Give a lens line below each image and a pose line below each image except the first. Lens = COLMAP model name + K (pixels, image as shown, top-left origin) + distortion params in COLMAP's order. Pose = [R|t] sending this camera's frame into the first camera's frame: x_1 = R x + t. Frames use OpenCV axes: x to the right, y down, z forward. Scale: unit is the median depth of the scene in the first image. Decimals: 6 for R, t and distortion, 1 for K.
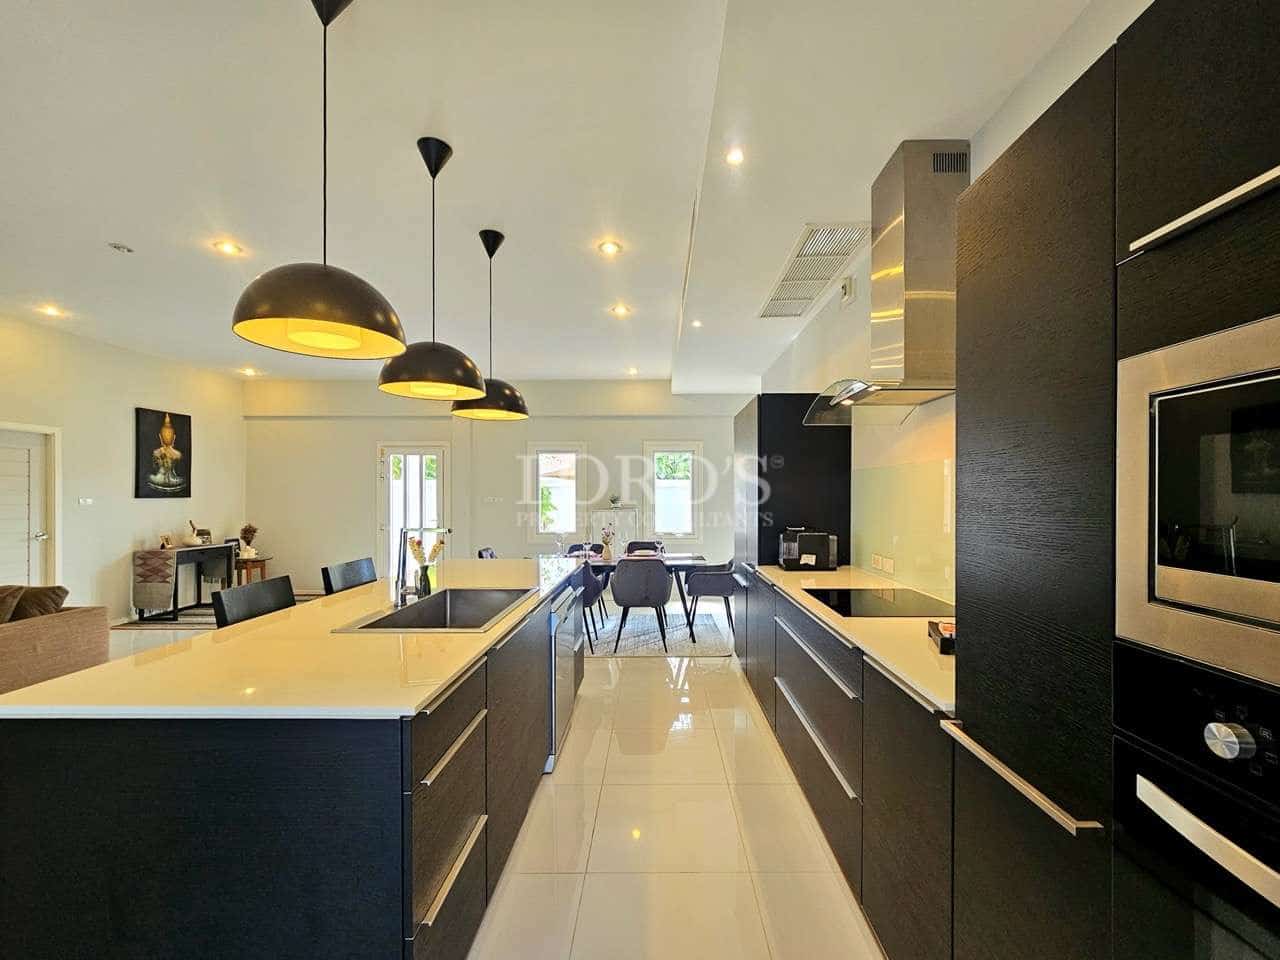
lens RADIAL K [[526.3, 0, 640.0], [0, 526.3, 480.0], [0, 0, 1]] dist [-0.001969, -0.000560]
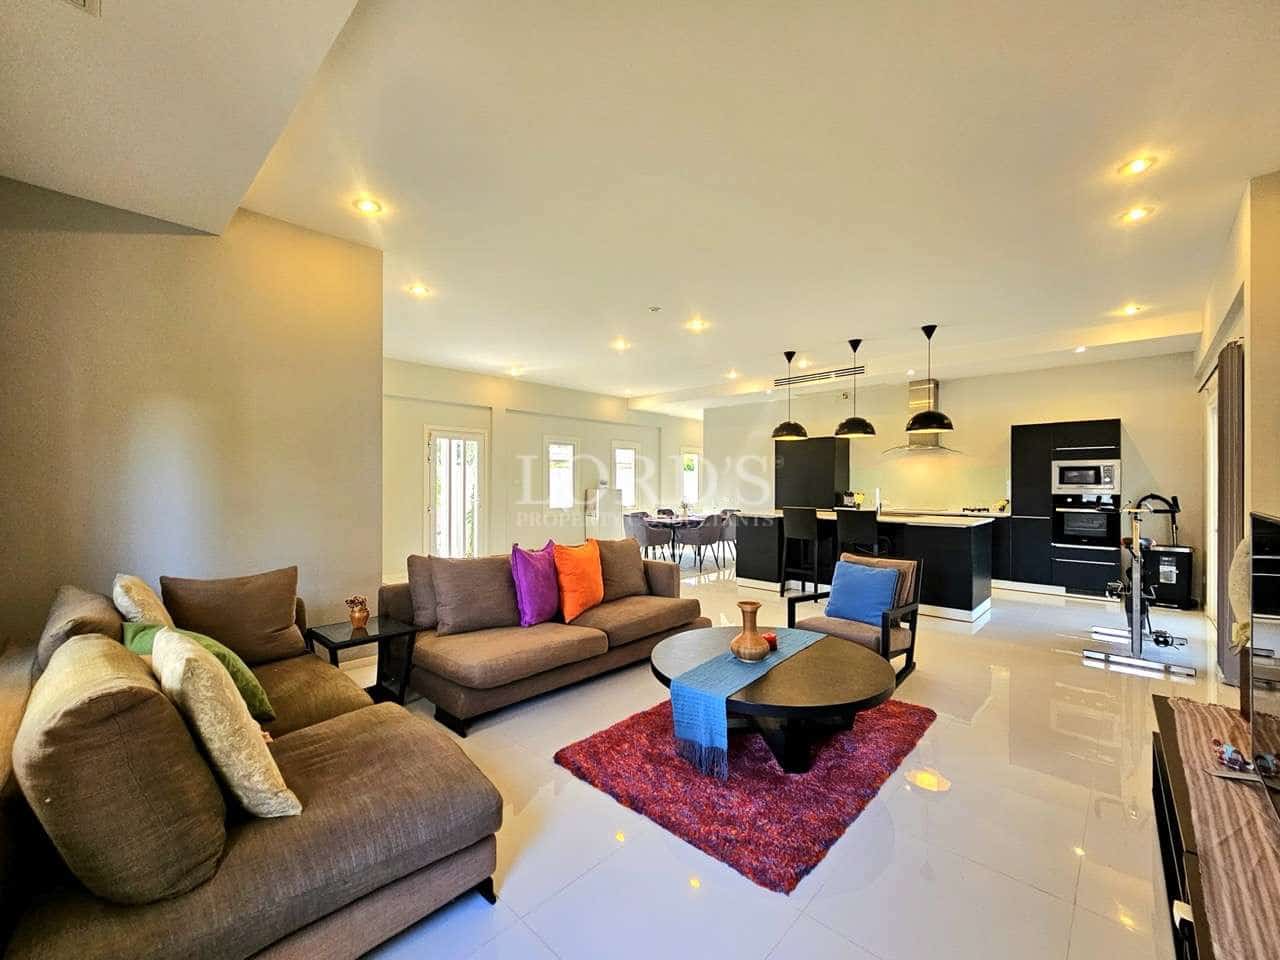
lens RADIAL K [[546.5, 0, 640.0], [0, 546.5, 480.0], [0, 0, 1]] dist [0.000551, -0.000065]
pose [[0.665124, 0.000602, 0.746733, -1.185950], [-0.019778, 0.999663, 0.016811, 0.008314], [-0.746471, -0.025950, 0.664912, 0.015758]]
